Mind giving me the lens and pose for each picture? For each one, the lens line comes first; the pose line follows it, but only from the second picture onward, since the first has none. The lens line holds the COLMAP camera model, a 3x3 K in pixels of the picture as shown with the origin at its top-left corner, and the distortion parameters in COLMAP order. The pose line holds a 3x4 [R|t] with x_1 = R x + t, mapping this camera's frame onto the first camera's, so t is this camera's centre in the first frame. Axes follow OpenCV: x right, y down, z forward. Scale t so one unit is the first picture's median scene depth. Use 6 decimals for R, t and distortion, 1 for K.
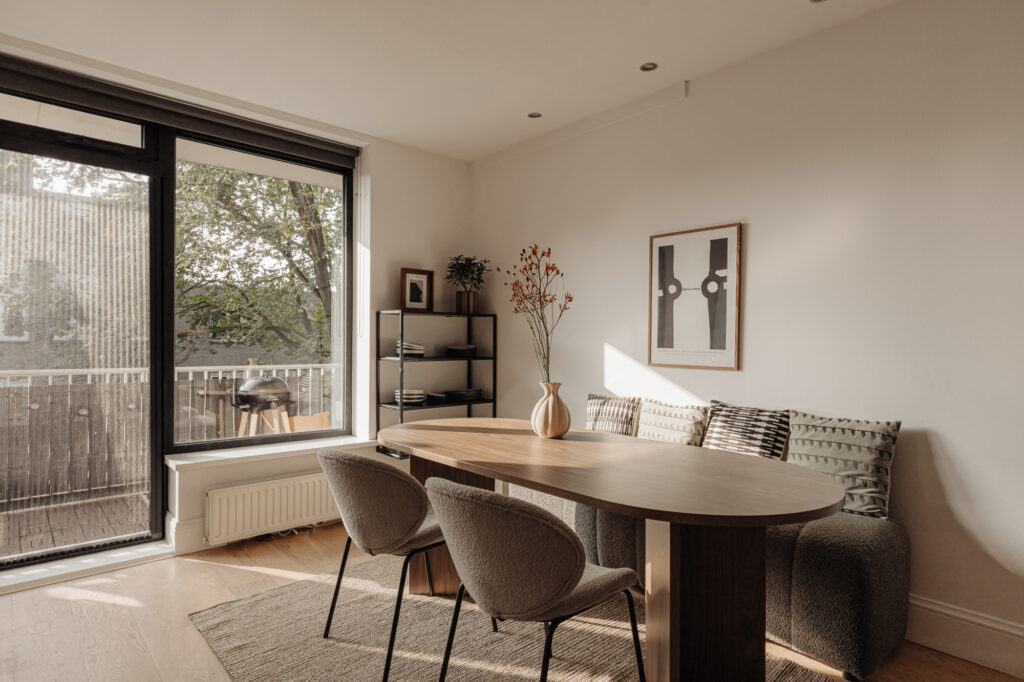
lens RADIAL K [[561.4, 0, 512.8], [0, 561.4, 348.8], [0, 0, 1]] dist [0.002336, -0.000732]
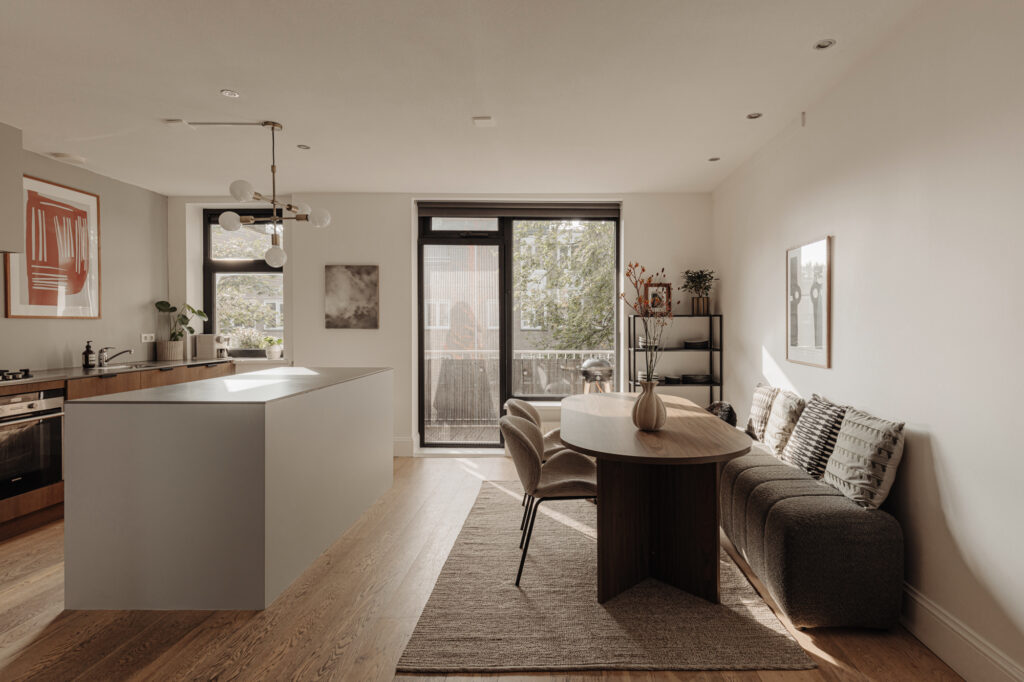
lens RADIAL K [[461.3, 0, 511.7], [0, 461.3, 334.3], [0, 0, 1]] dist [-0.002039, -0.000099]
pose [[0.734819, -0.000610, -0.678263, 0.491055], [-0.002291, 0.999992, -0.003381, -0.021096], [0.678260, 0.004038, 0.734811, -0.083763]]
